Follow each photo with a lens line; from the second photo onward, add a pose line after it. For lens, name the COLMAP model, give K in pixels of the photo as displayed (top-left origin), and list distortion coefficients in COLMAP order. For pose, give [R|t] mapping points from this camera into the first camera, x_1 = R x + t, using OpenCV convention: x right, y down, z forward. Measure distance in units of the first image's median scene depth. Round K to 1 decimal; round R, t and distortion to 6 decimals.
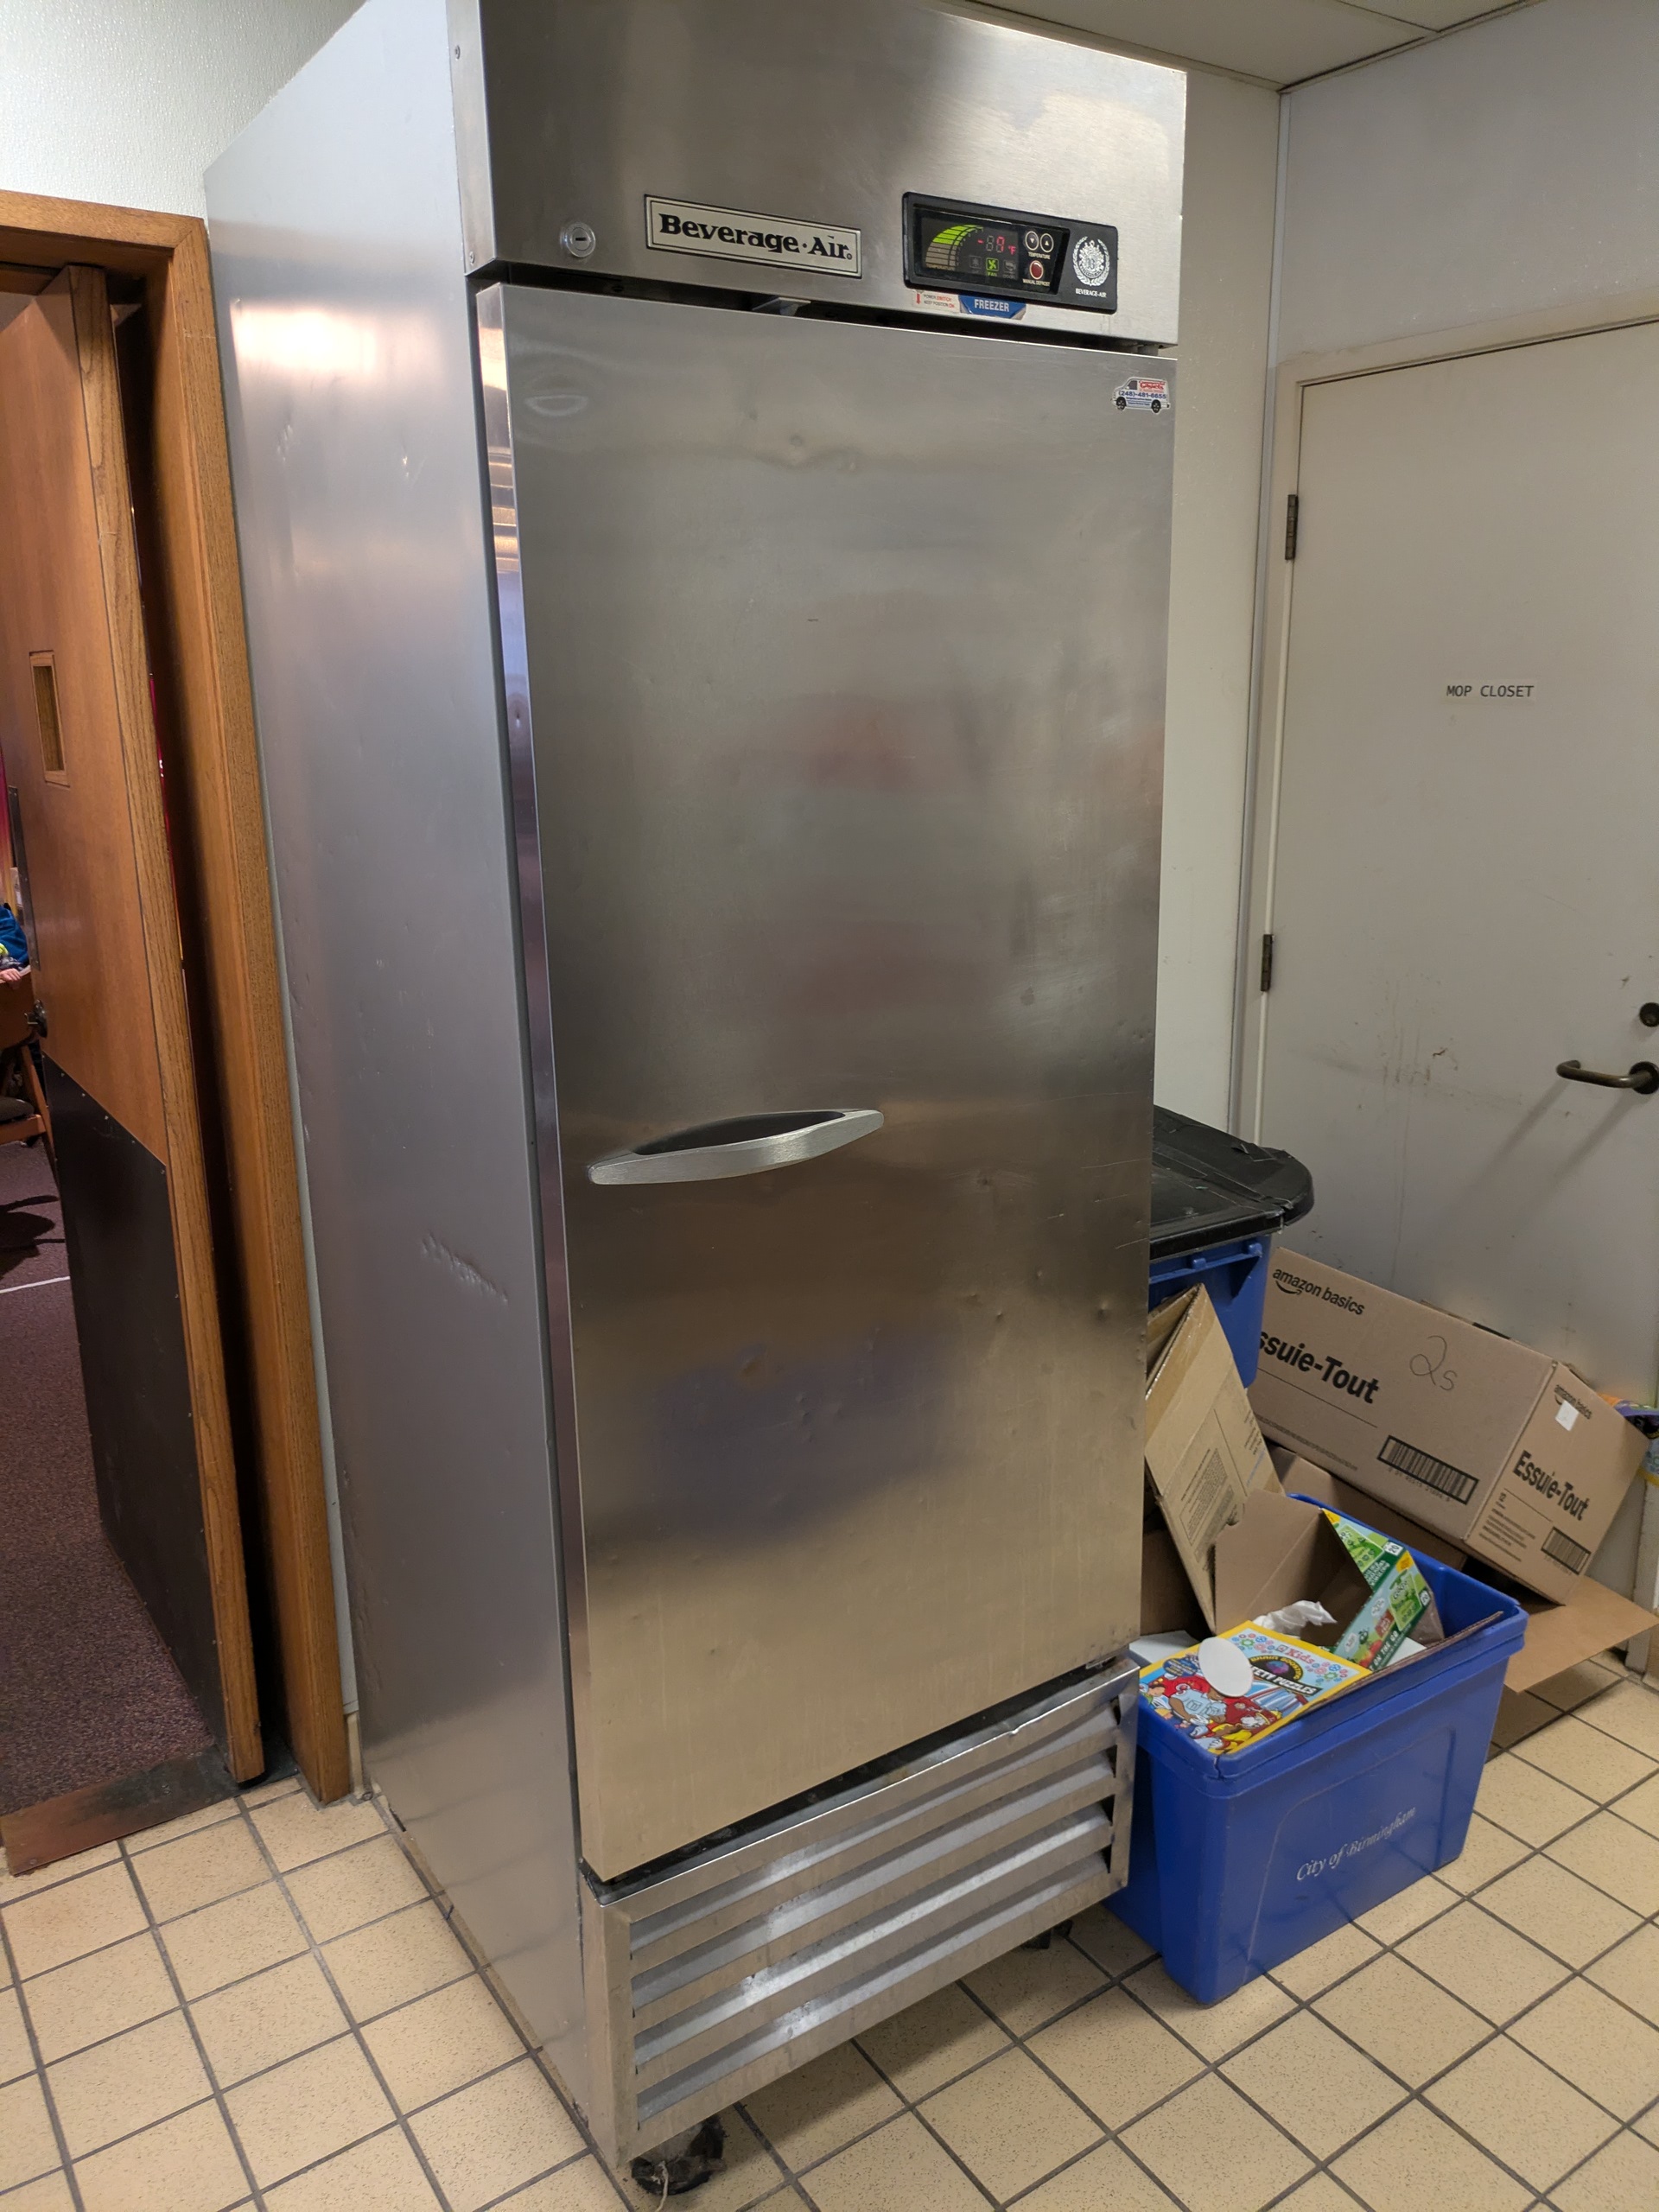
lens RADIAL K [[1661.5, 0, 823.0], [0, 1661.5, 1105.3], [0, 0, 1]] dist [0.022922, -0.013165]
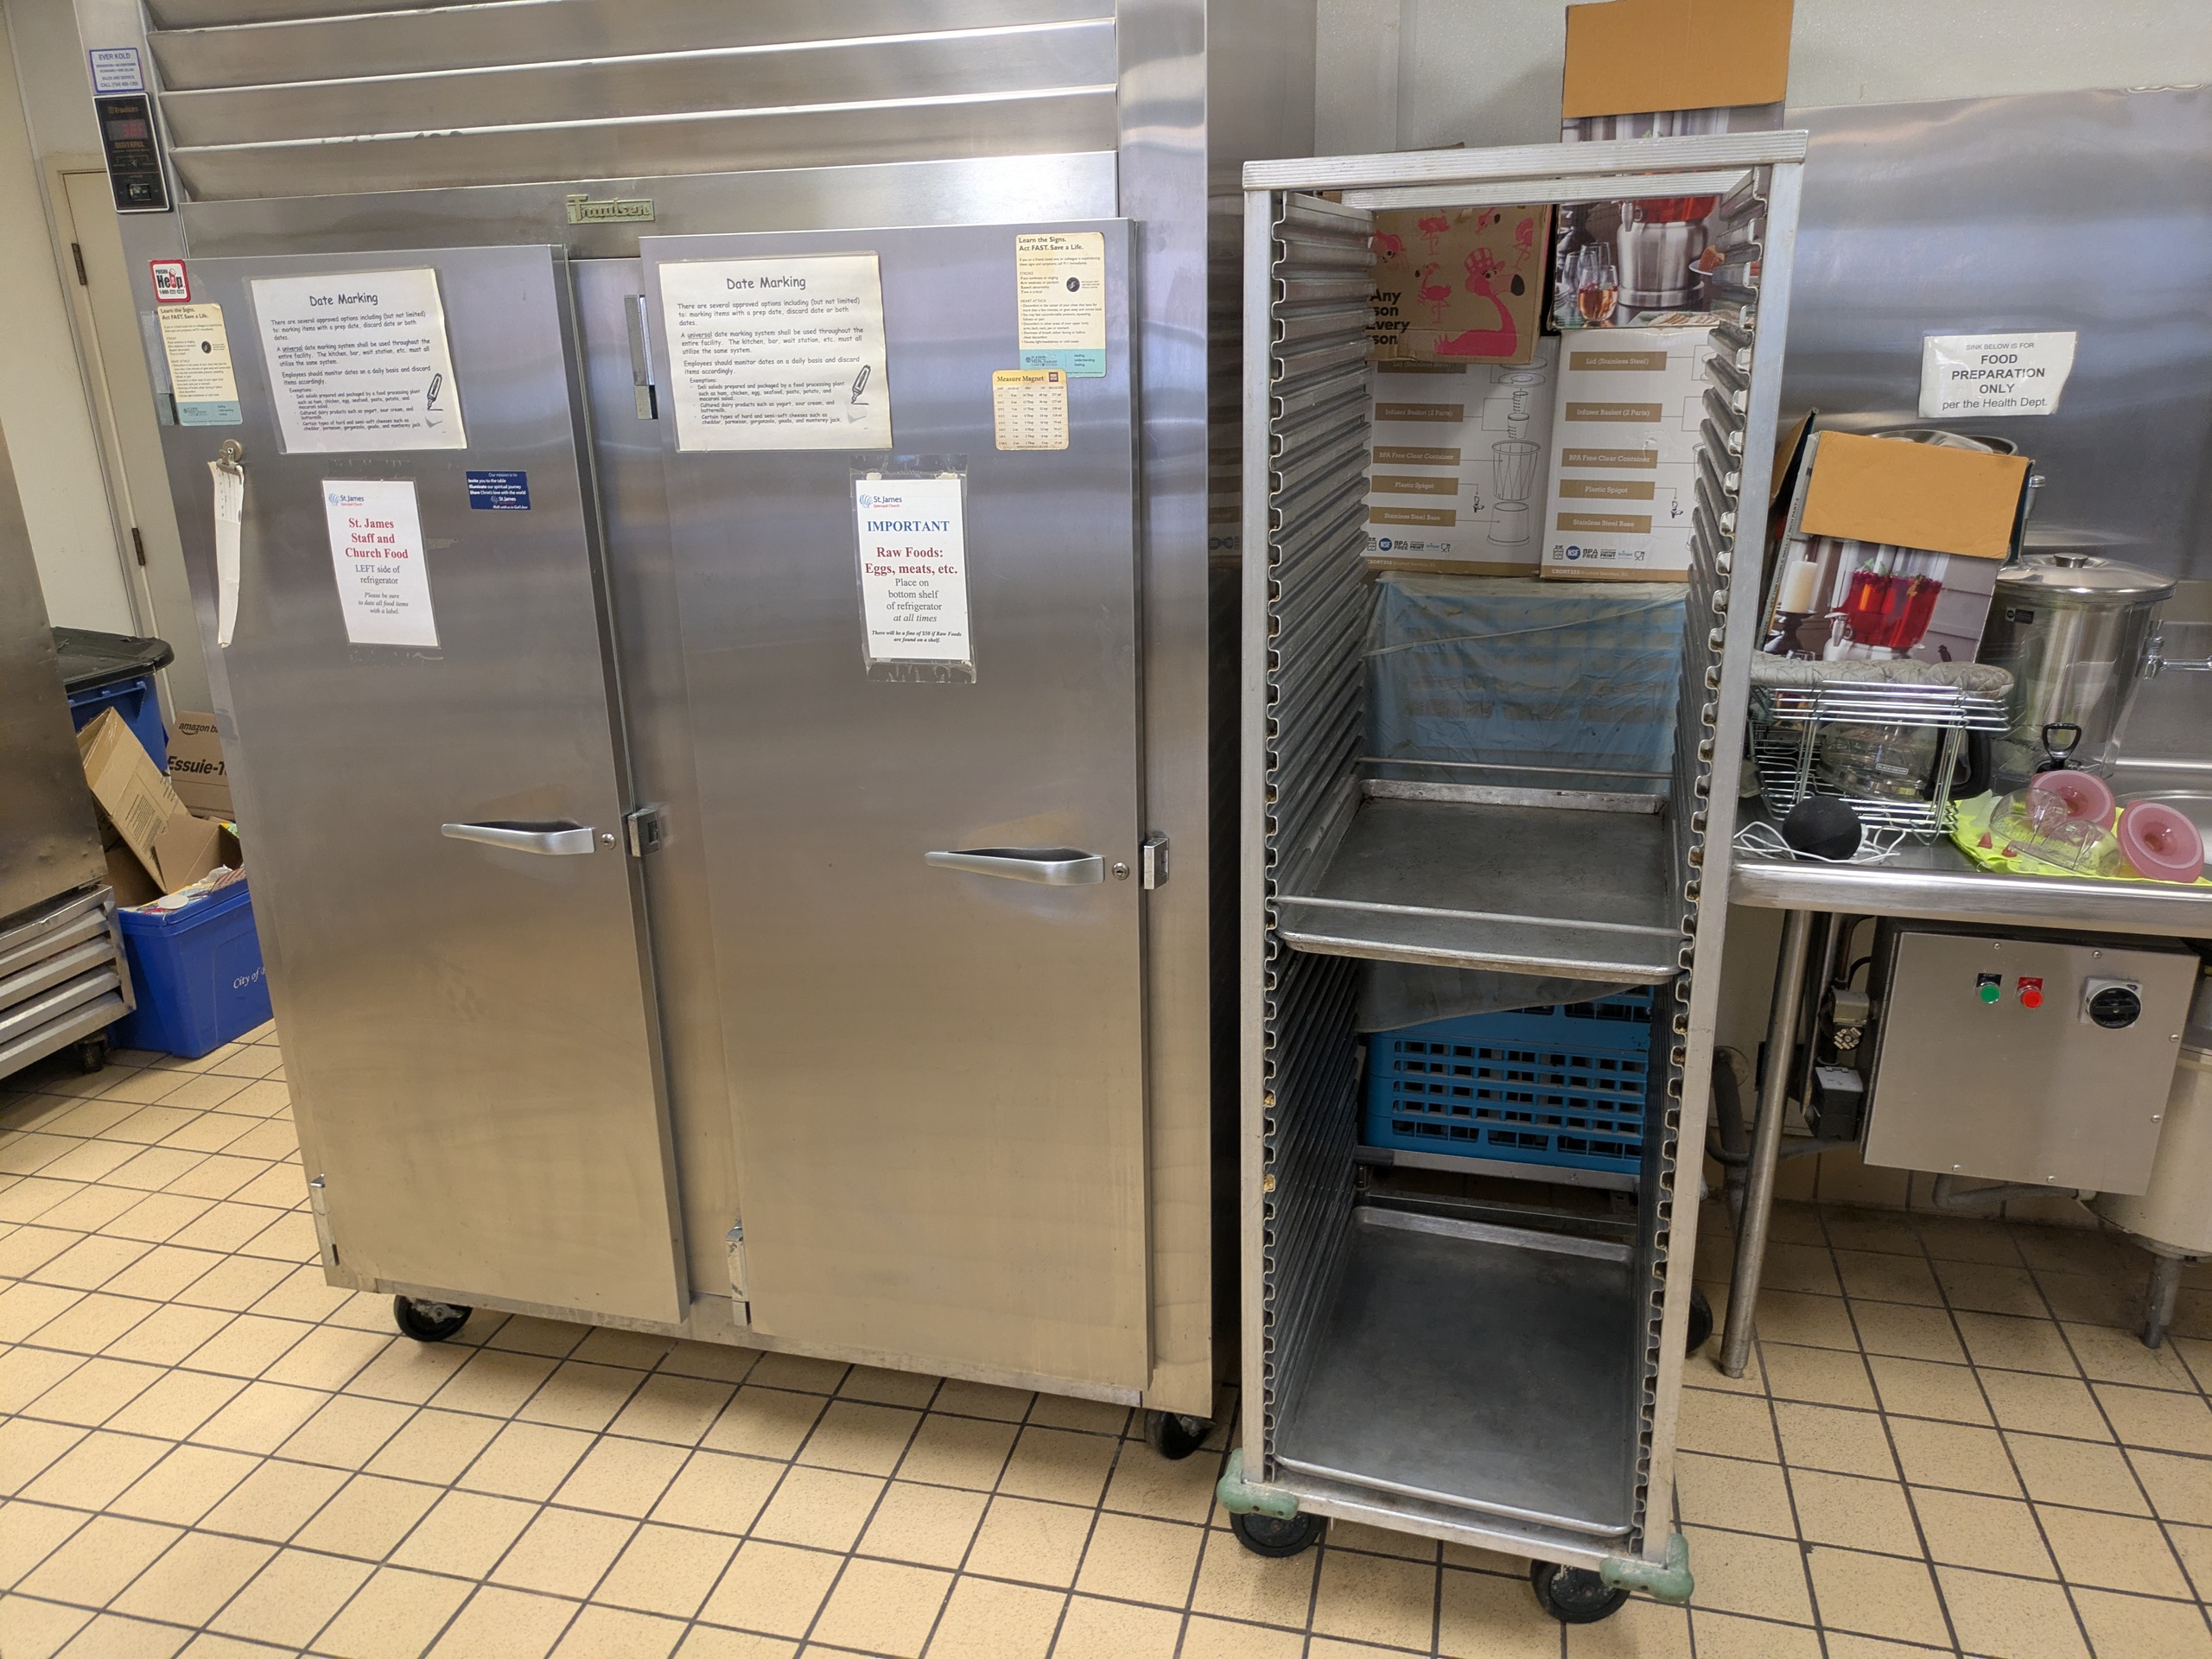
lens RADIAL K [[1661.5, 0, 1098.6], [0, 1661.5, 818.5], [0, 0, 1]] dist [0.022922, -0.013165]
pose [[0.746264, -0.209321, 0.631882, -0.143043], [0.186901, 0.976974, 0.102904, 0.238580], [-0.638872, 0.041306, 0.768203, -1.063186]]
